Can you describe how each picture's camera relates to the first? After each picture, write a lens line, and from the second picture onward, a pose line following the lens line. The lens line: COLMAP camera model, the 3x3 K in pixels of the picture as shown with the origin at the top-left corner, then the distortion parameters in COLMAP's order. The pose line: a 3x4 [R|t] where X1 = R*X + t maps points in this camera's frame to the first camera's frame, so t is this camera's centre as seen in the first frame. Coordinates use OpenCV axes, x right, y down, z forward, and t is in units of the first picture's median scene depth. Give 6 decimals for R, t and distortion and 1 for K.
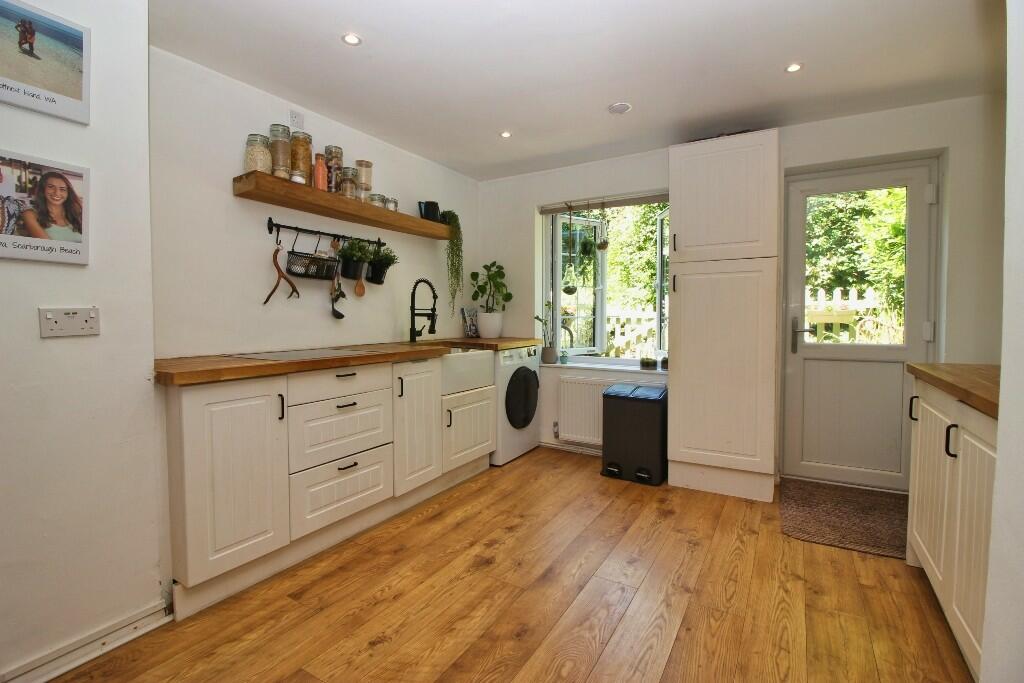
lens RADIAL K [[471.8, 0, 512.0], [0, 471.8, 341.5], [0, 0, 1]] dist [-0.016224, 0.000050]
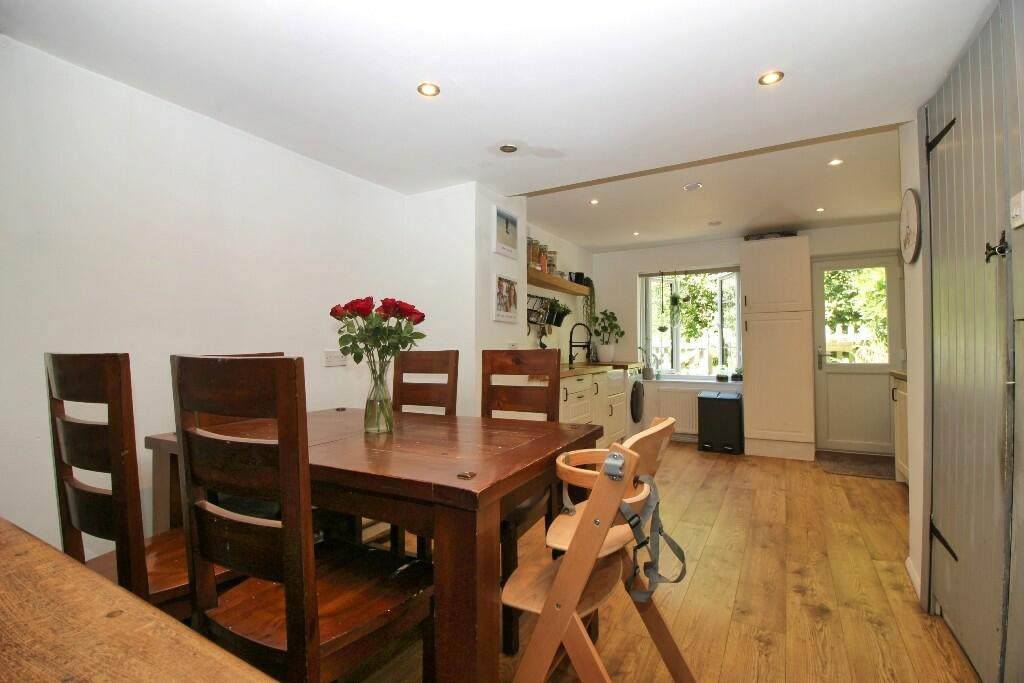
lens RADIAL K [[471.8, 0, 512.0], [0, 471.8, 341.5], [0, 0, 1]] dist [-0.016224, 0.000050]
pose [[0.999893, -0.003422, 0.014209, -0.417932], [0.004356, 0.997794, -0.066243, 0.028458], [-0.013951, 0.066298, 0.997702, -0.514685]]
